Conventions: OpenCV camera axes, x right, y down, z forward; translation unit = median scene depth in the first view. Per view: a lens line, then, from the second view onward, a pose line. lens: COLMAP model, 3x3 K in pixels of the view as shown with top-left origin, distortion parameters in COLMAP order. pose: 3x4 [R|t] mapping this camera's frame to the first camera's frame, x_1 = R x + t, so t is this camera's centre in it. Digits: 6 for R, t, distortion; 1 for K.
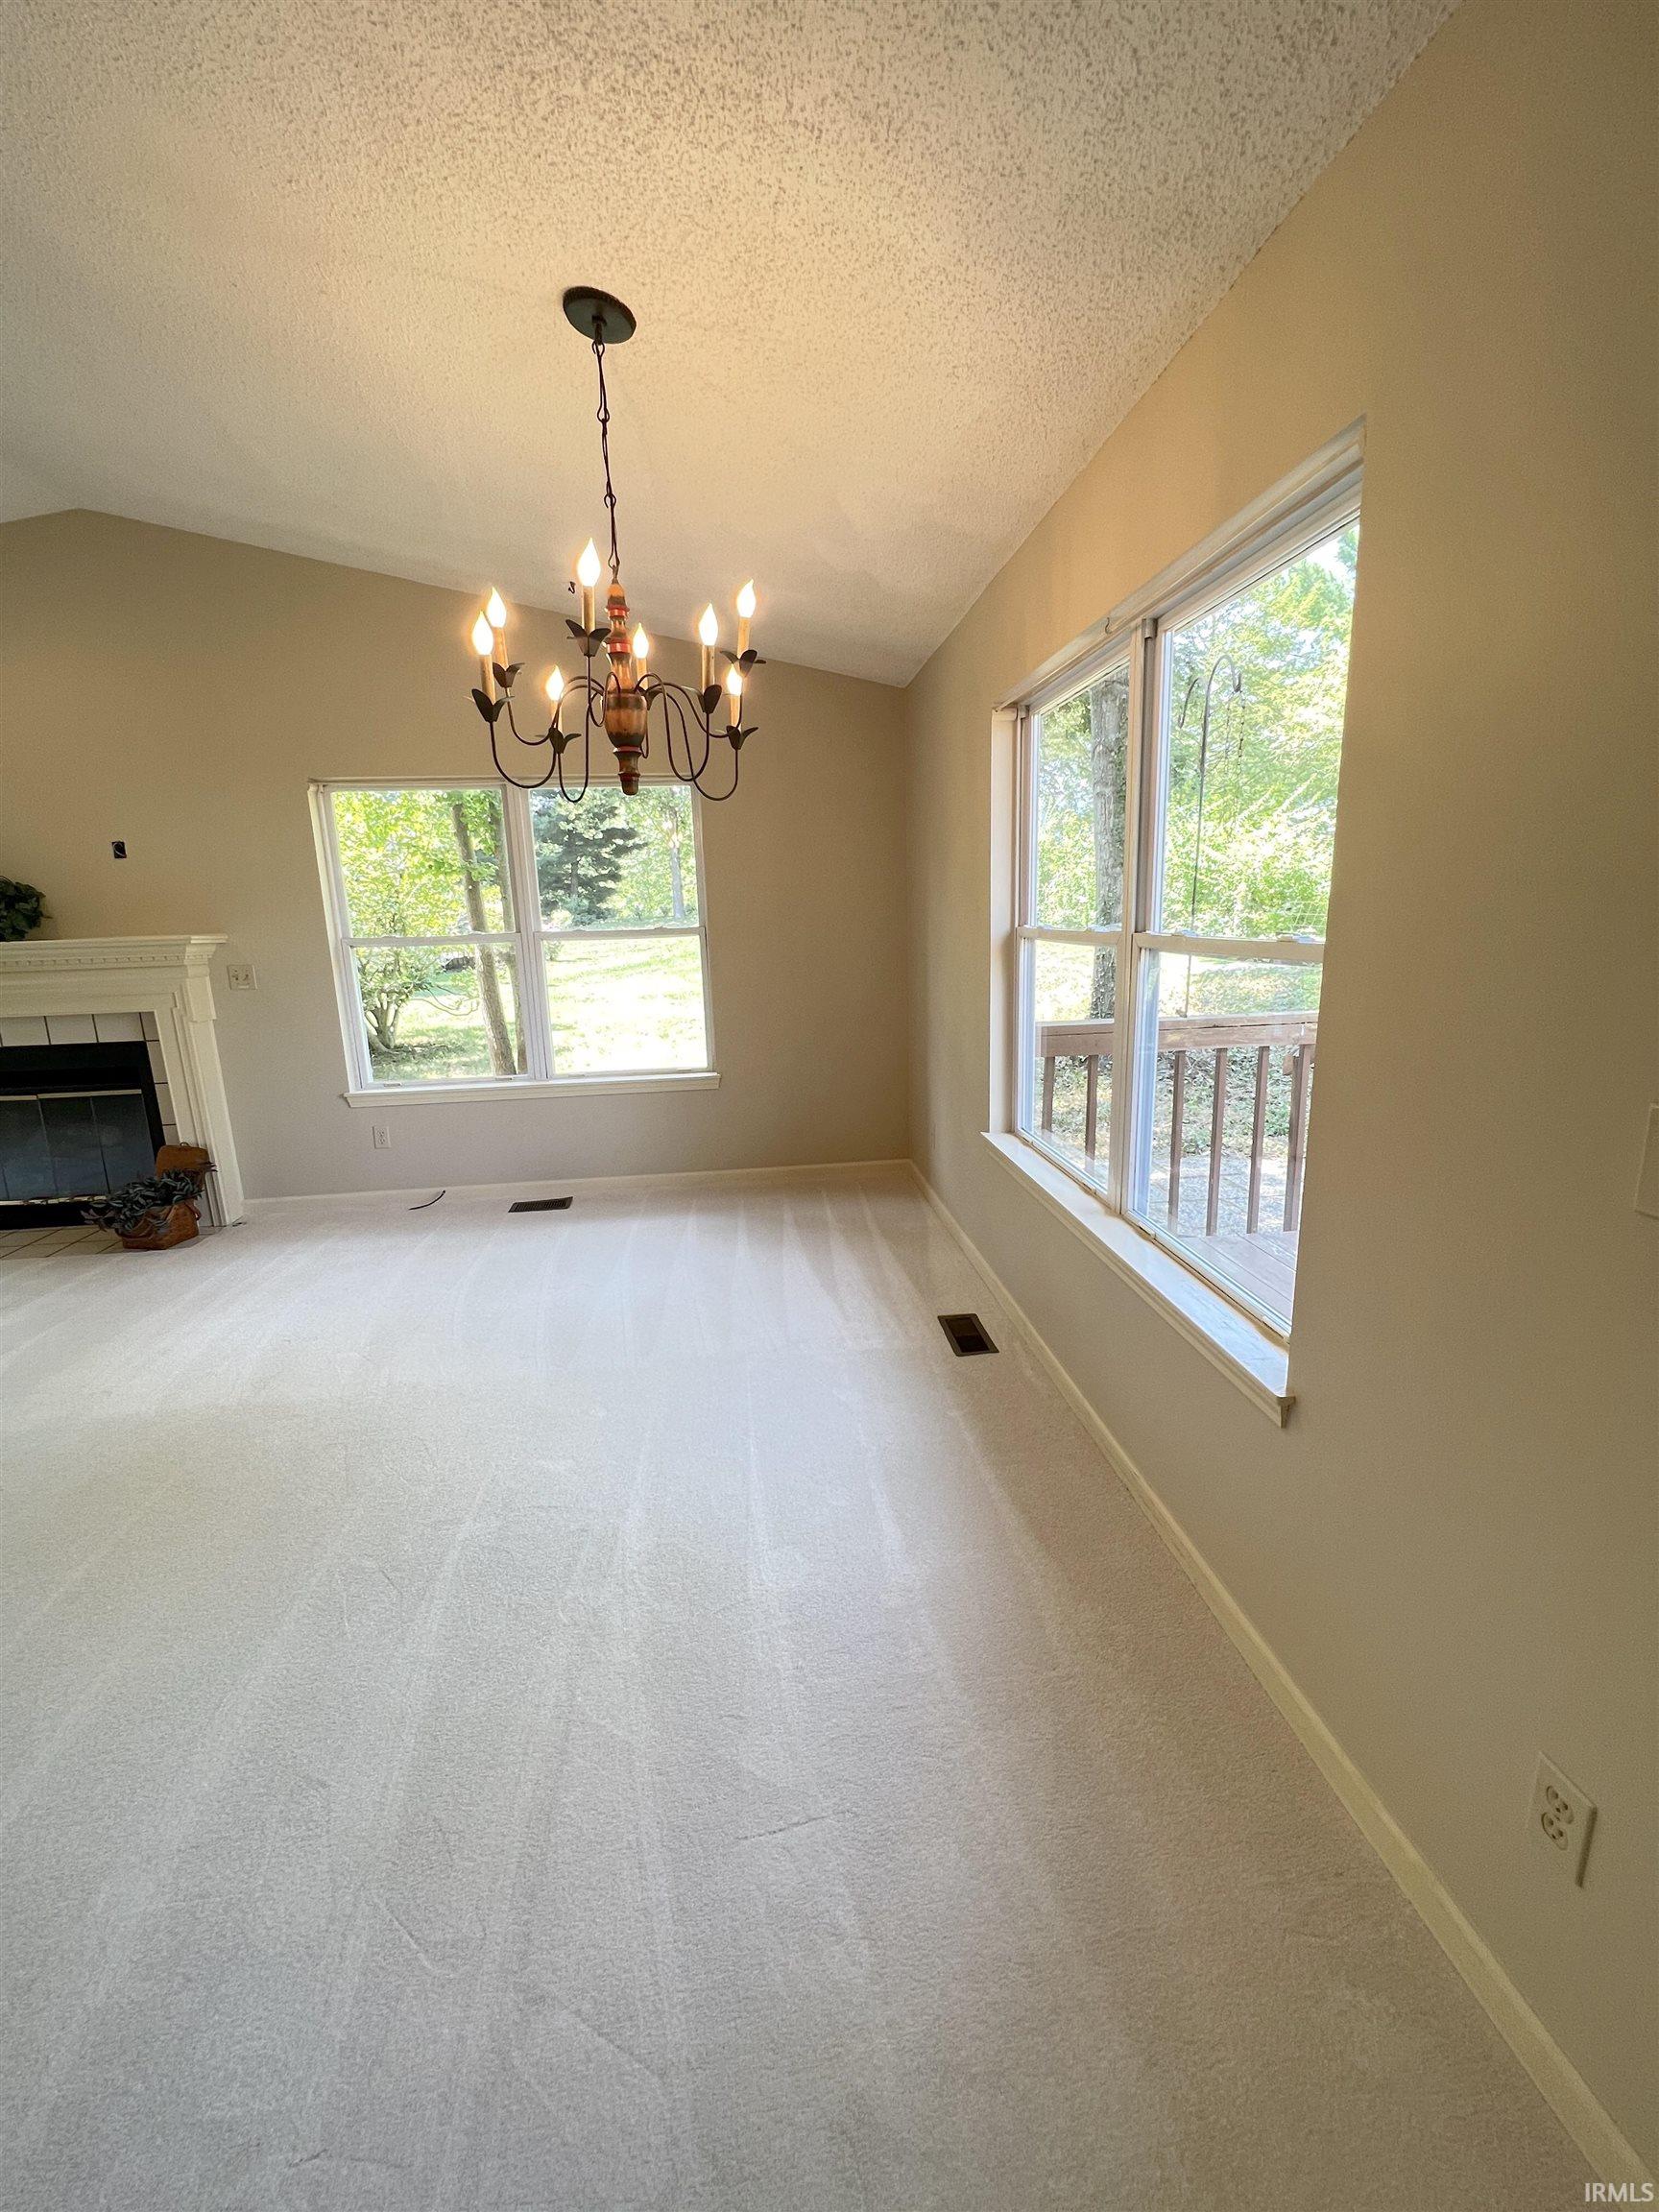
lens RADIAL K [[890.0, 0, 829.5], [0, 890.0, 1106.0], [0, 0, 1]] dist [-0.008656, 0.002439]
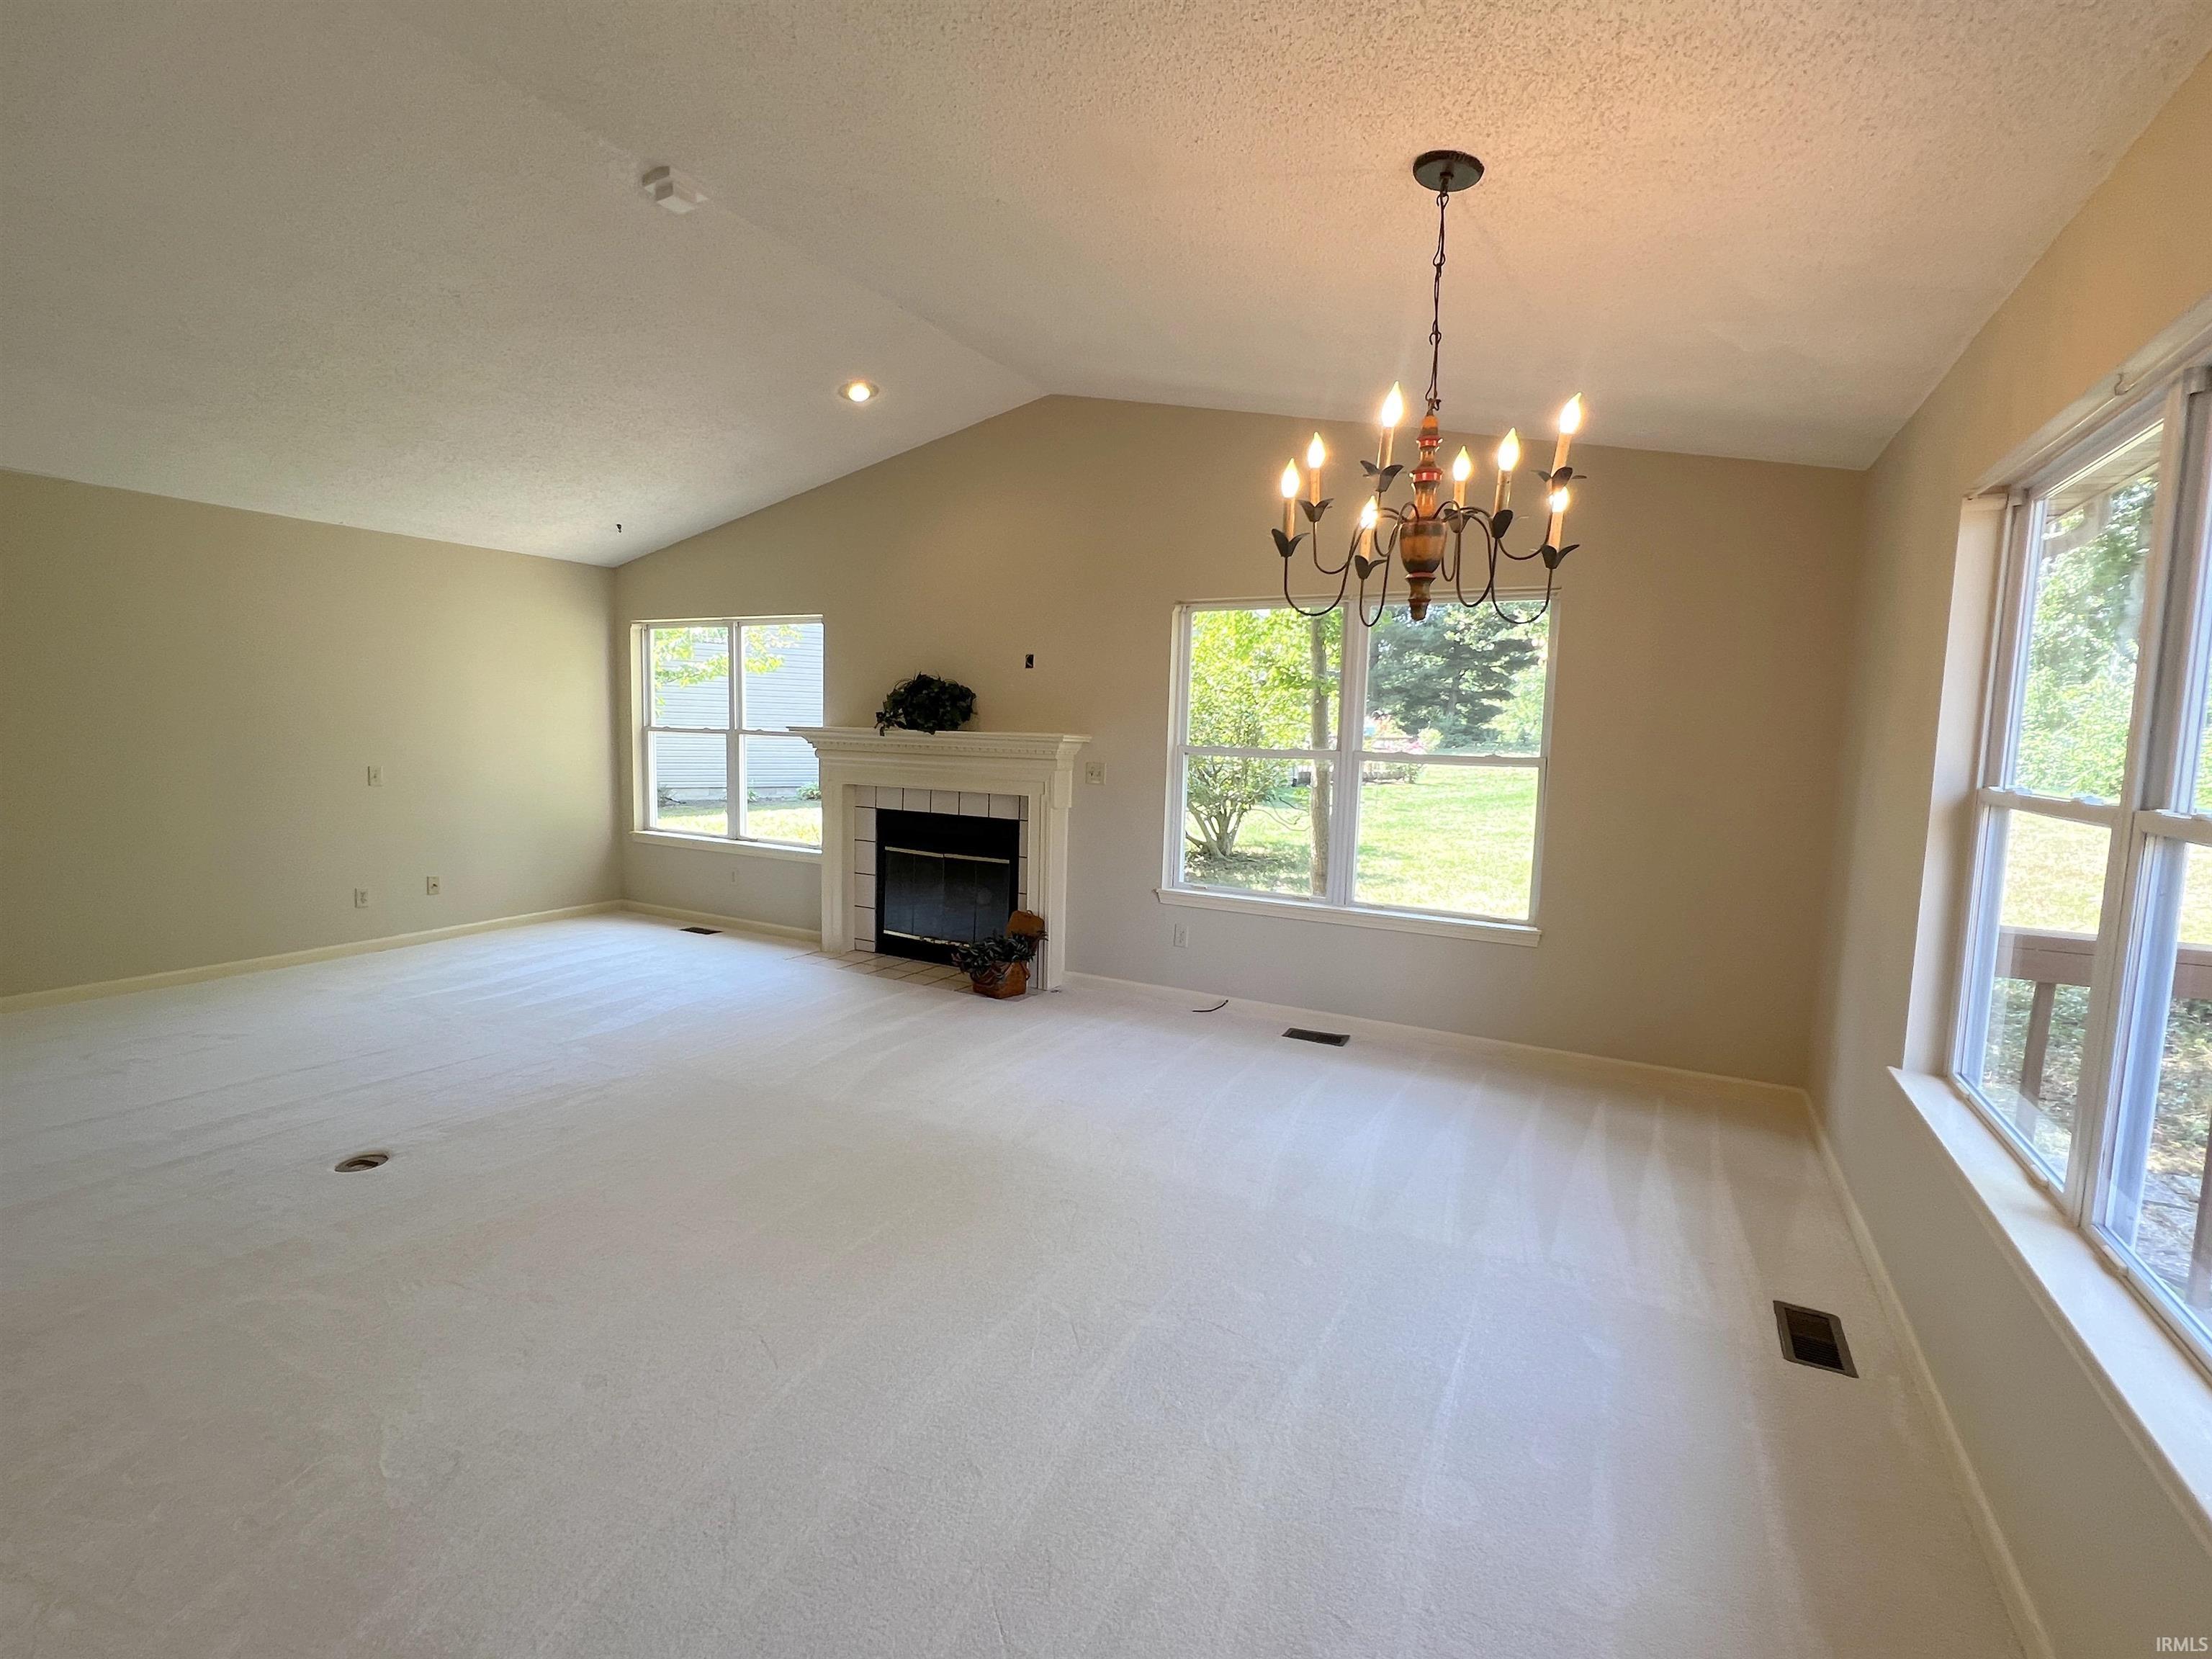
lens RADIAL K [[1024.5, 0, 1096.4], [0, 1024.5, 837.2], [0, 0, 1]] dist [-0.010614, -0.000041]
pose [[0.809353, 0.112695, -0.576410, 0.094709], [-0.174560, 0.983226, -0.052873, 0.002648], [0.560783, 0.143411, 0.815448, -0.045039]]
